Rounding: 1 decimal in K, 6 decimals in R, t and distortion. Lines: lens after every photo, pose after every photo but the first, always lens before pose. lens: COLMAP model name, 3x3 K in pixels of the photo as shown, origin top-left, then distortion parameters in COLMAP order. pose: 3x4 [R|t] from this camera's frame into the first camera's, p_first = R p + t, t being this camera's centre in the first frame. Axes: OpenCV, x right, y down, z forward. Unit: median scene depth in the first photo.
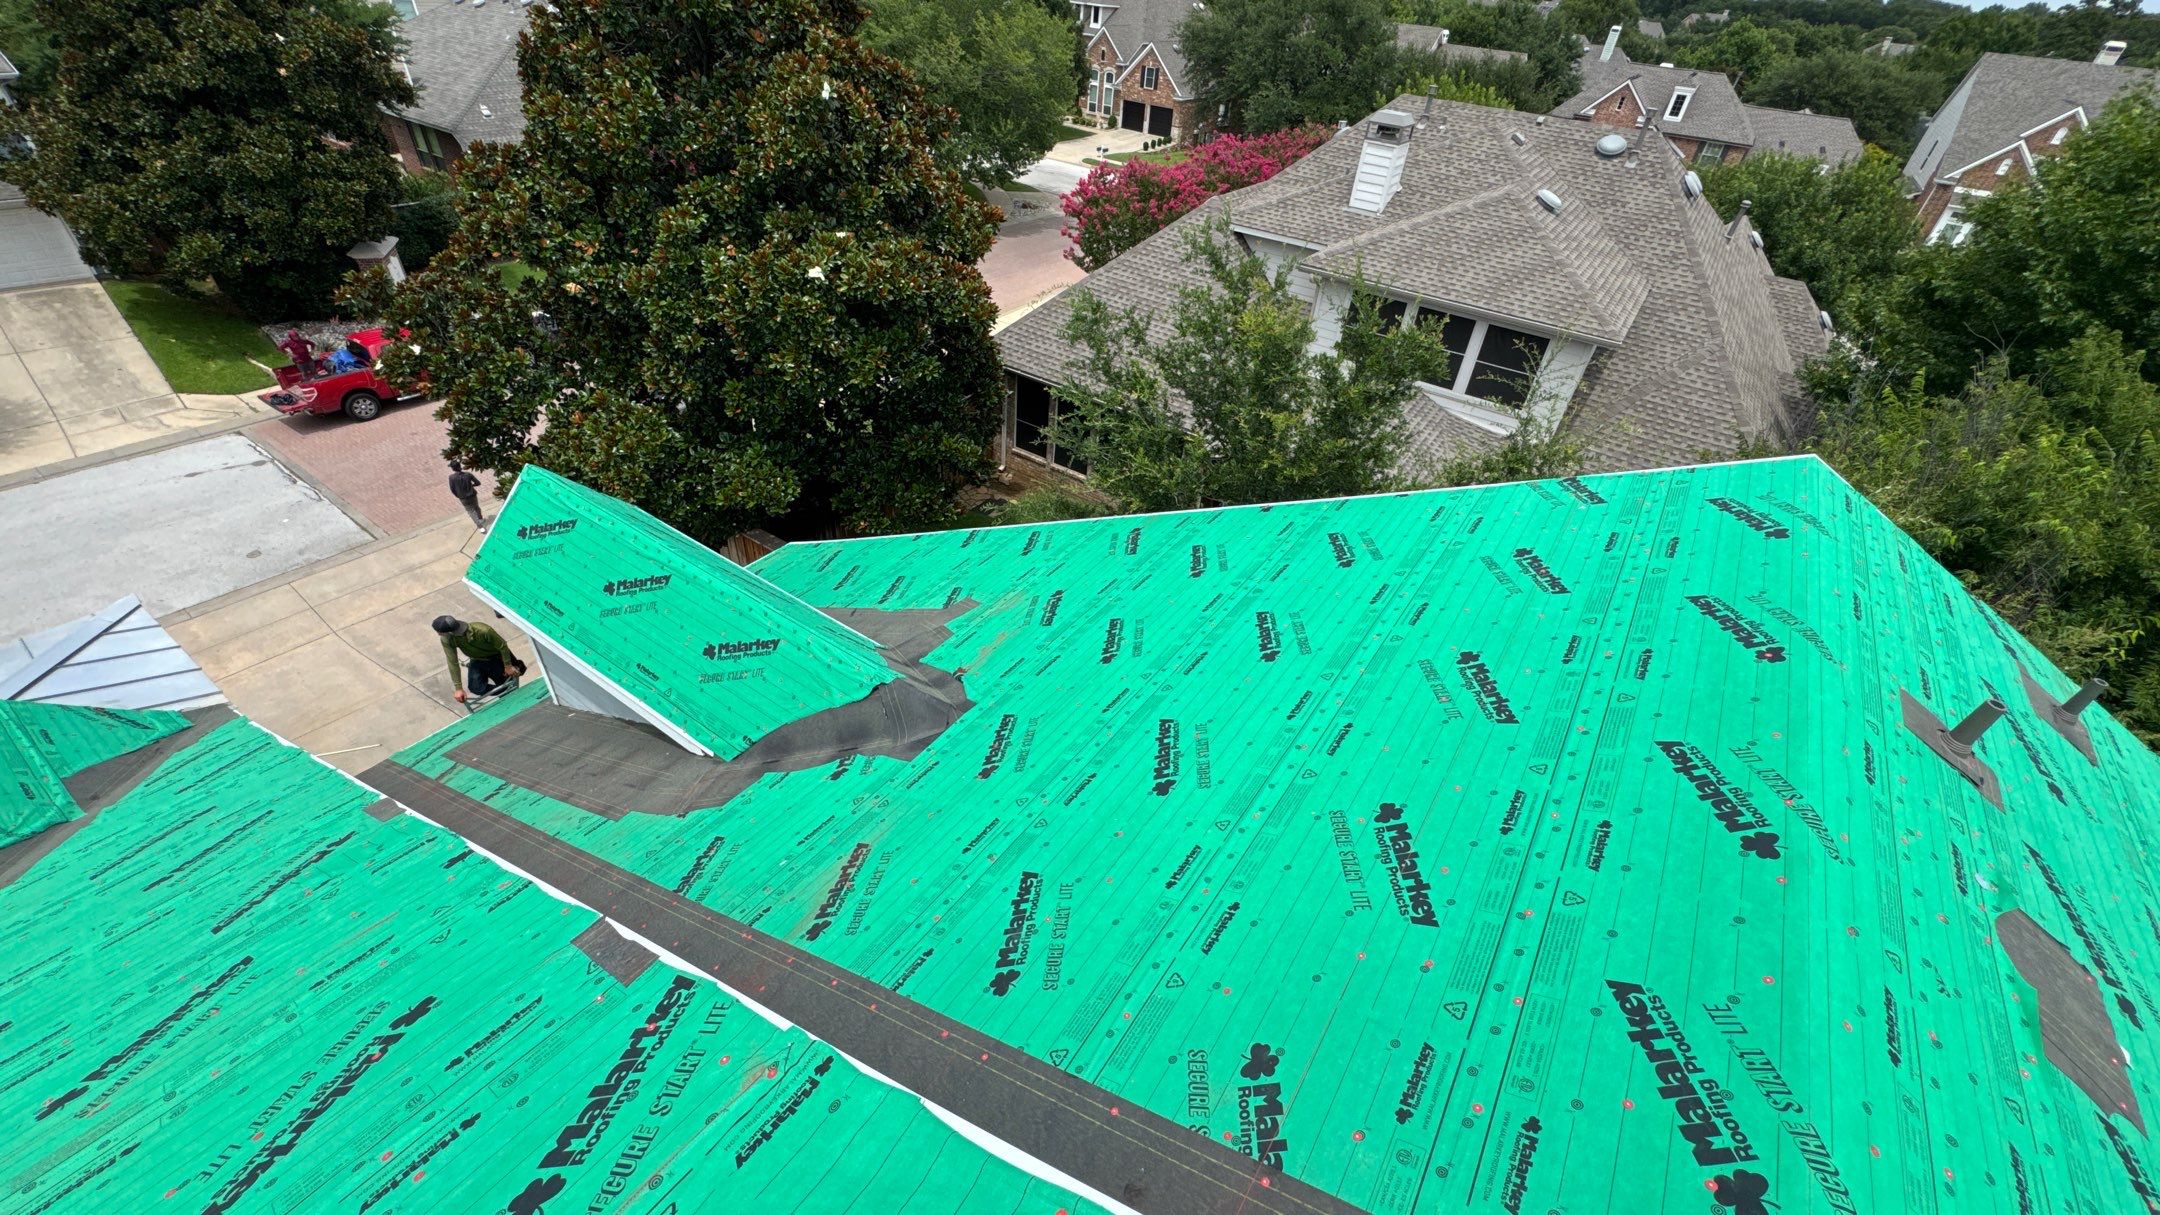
lens RADIAL K [[862.6, 0, 1080.8], [0, 862.6, 603.9], [0, 0, 1]] dist [-0.002257, 0.000157]
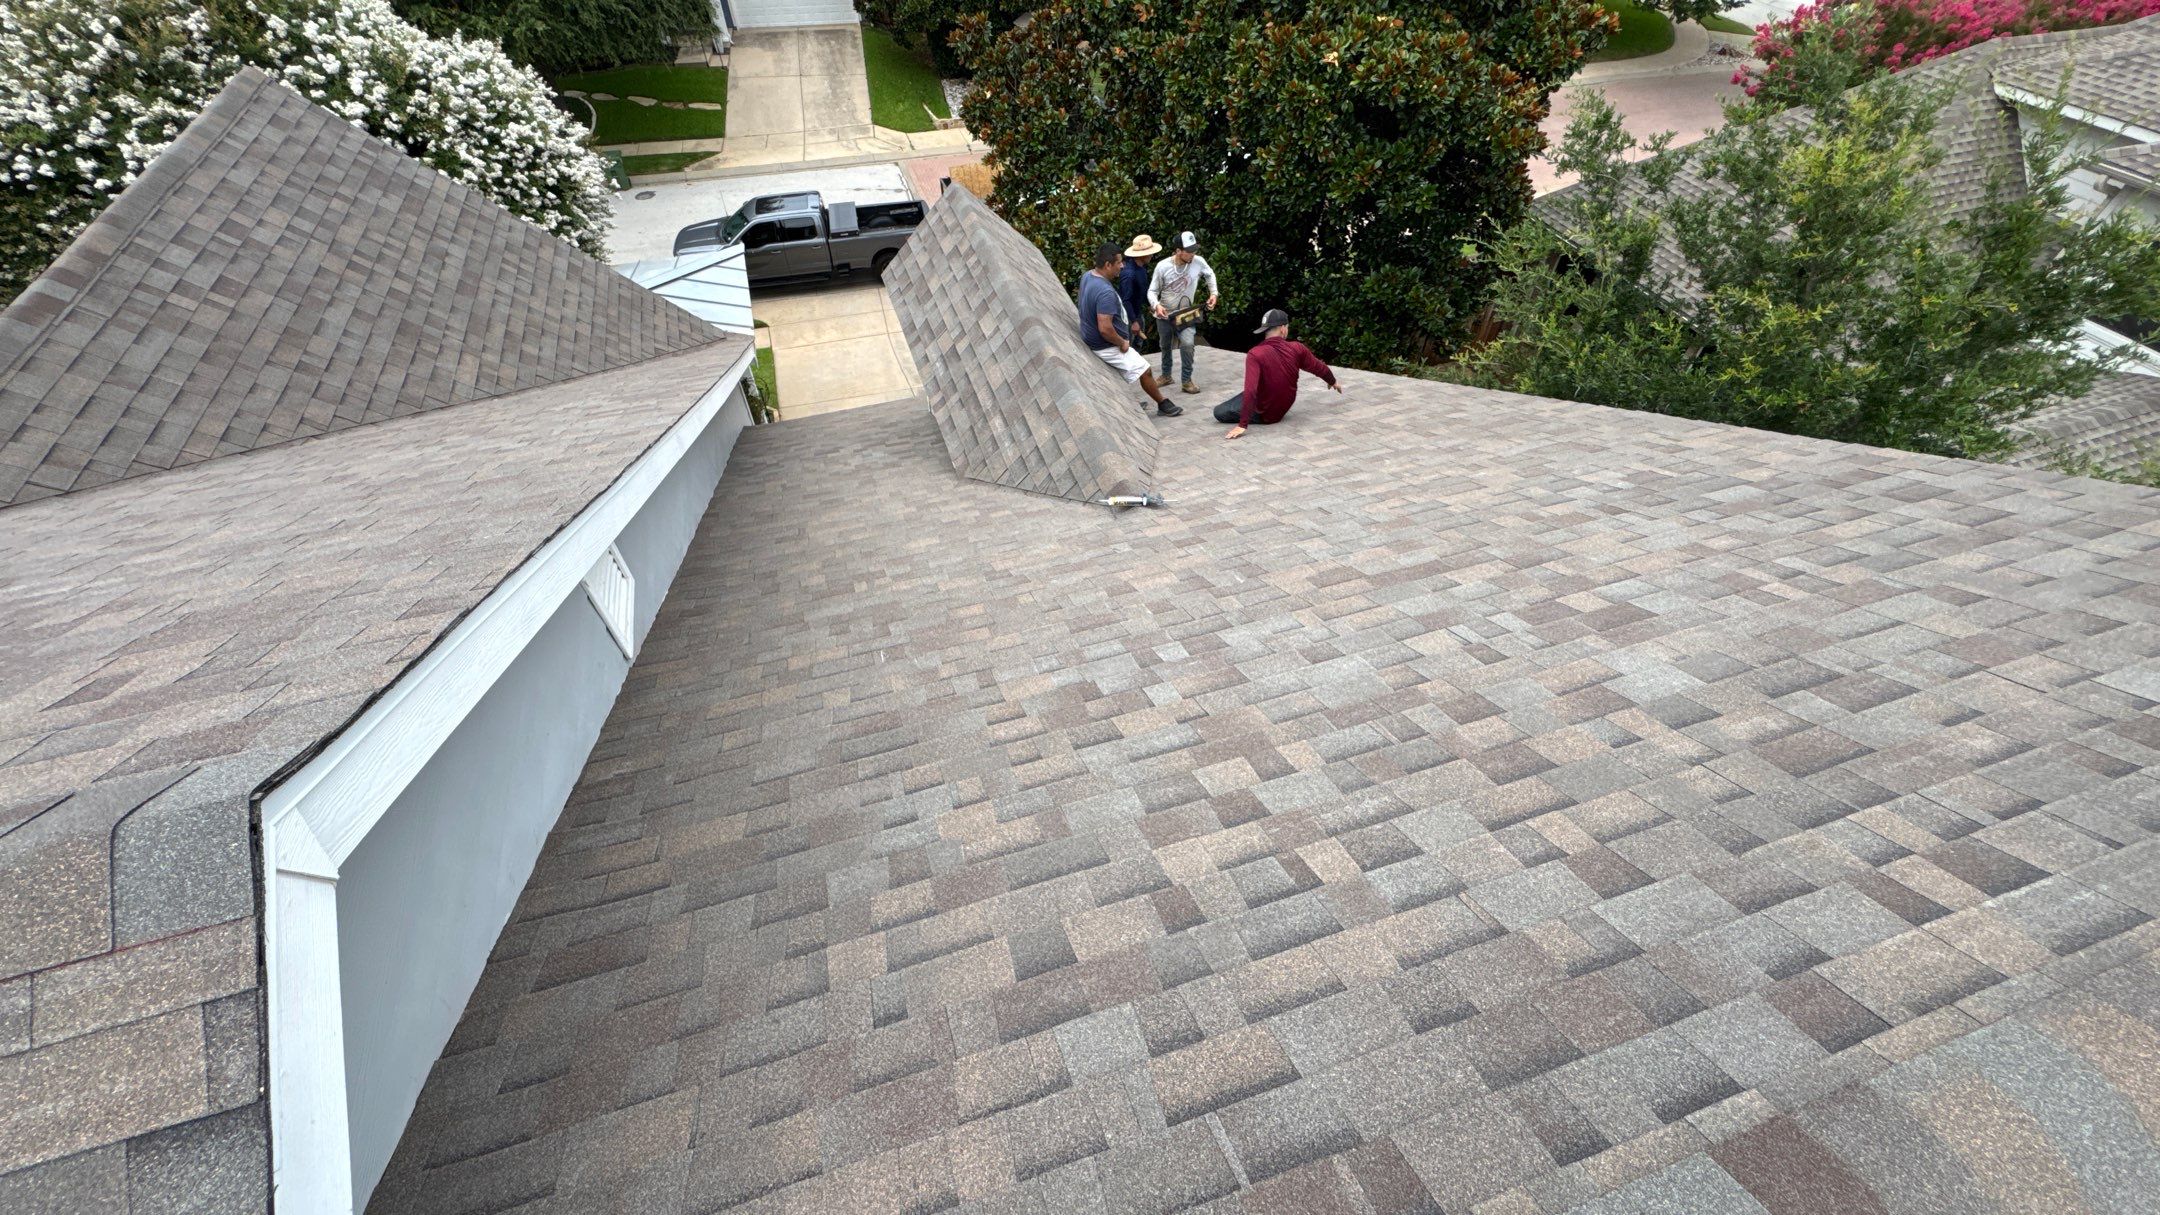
lens RADIAL K [[862.6, 0, 1081.0], [0, 862.6, 604.0], [0, 0, 1]] dist [-0.002257, 0.000157]
pose [[0.793719, 0.401394, -0.457048, 0.088699], [-0.328343, 0.915224, 0.233571, 0.008677], [0.512055, -0.035322, 0.858226, 0.053990]]
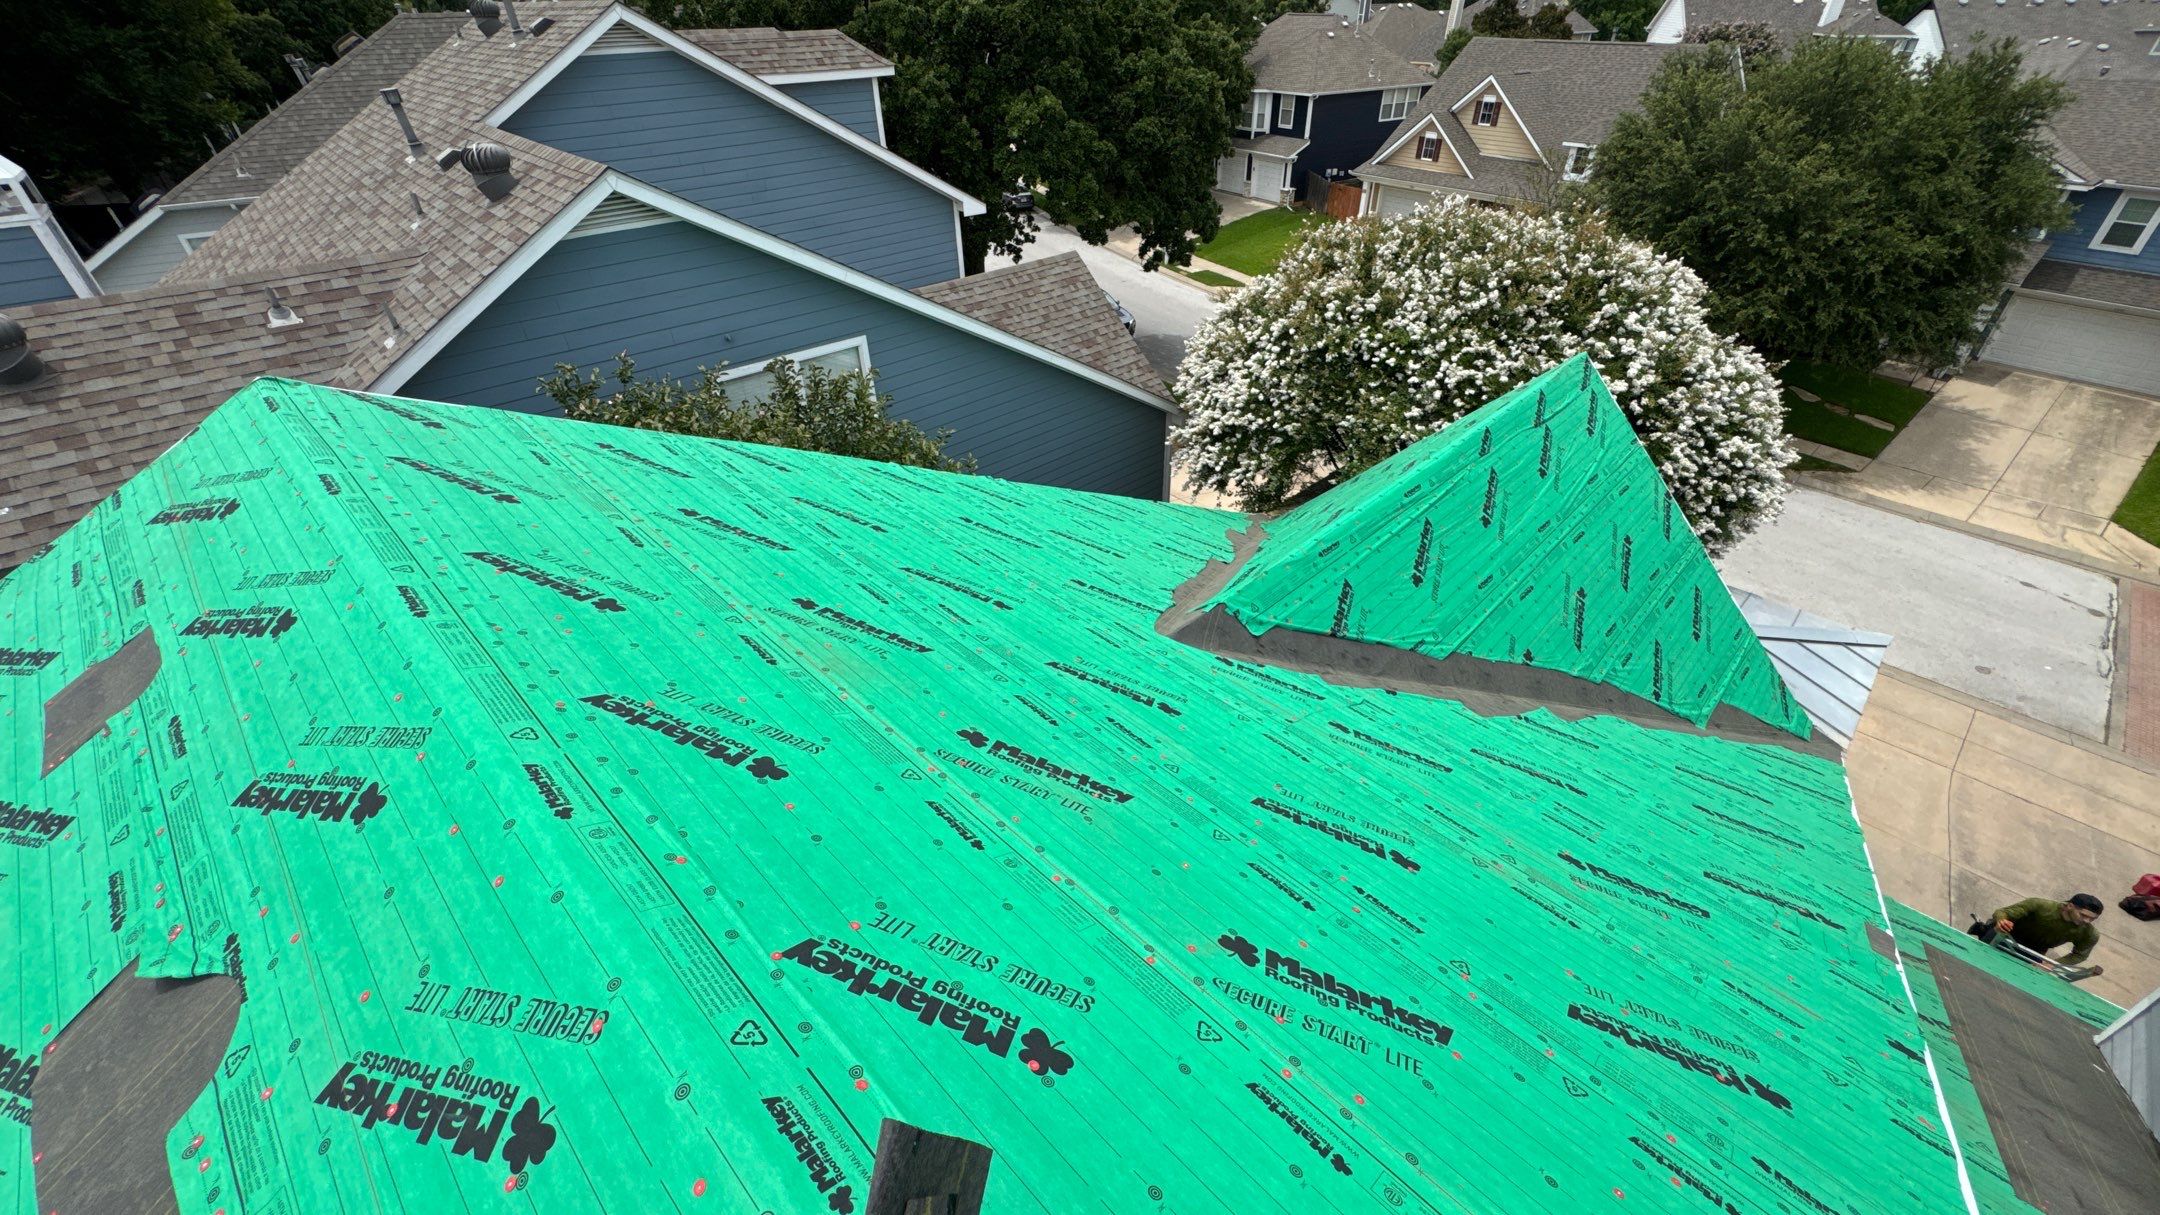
lens RADIAL K [[862.6, 0, 1083.1], [0, 862.6, 603.9], [0, 0, 1]] dist [-0.002257, 0.000157]
pose [[-0.176483, 0.512112, -0.840592, -0.012711], [-0.596962, 0.623323, 0.505079, 0.013958], [0.782617, 0.590939, 0.195706, -0.024635]]
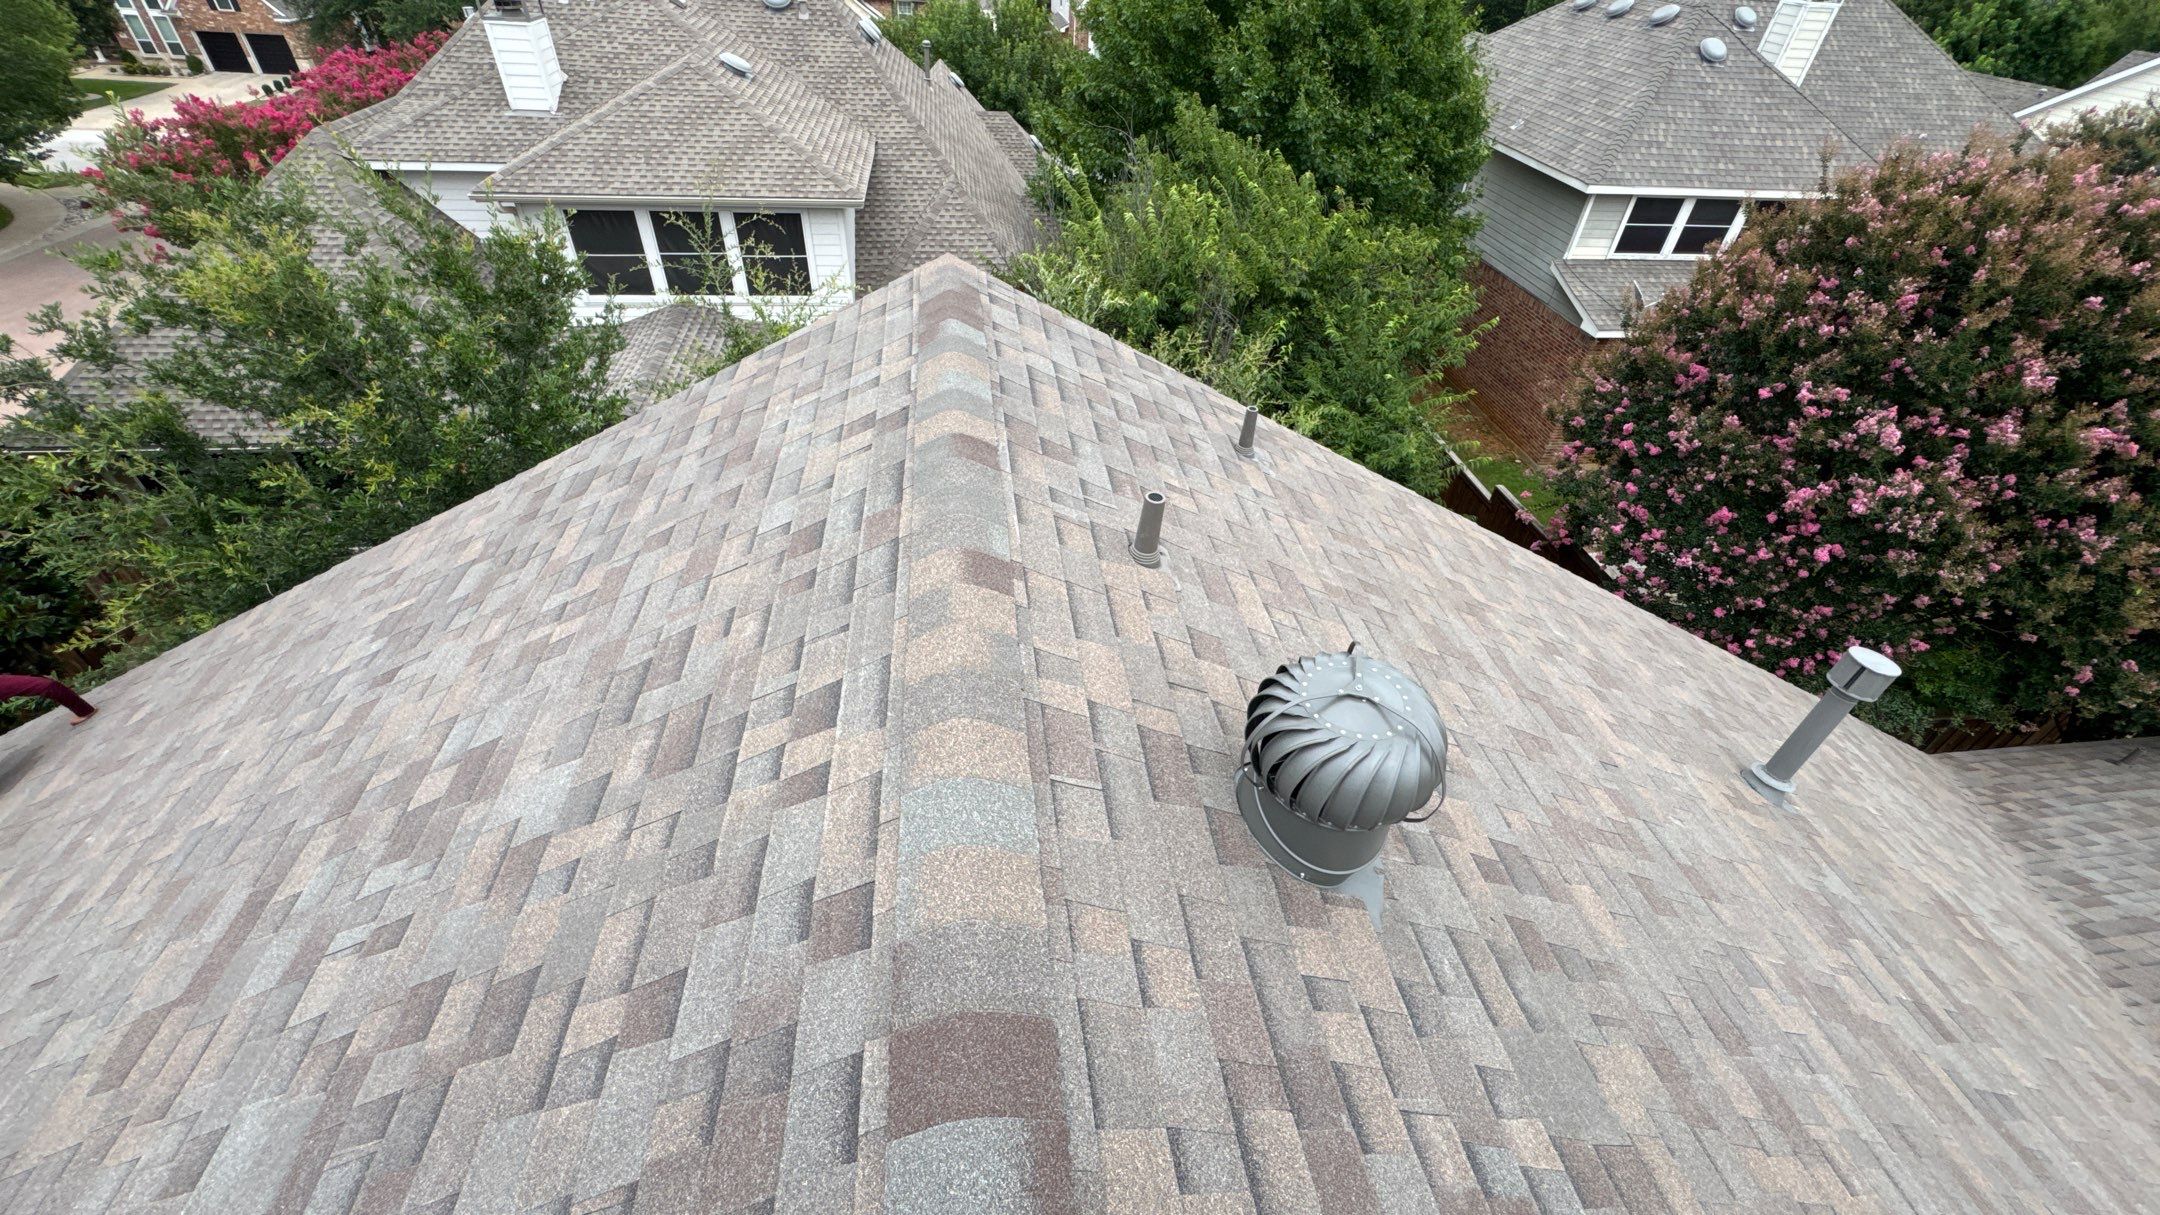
lens RADIAL K [[862.6, 0, 1088.5], [0, 862.6, 600.2], [0, 0, 1]] dist [-0.002257, 0.000157]
pose [[0.738057, -0.451983, 0.500982, 0.117083], [0.407875, 0.890330, 0.202361, 0.002143], [-0.537503, 0.054984, 0.841467, 0.073347]]
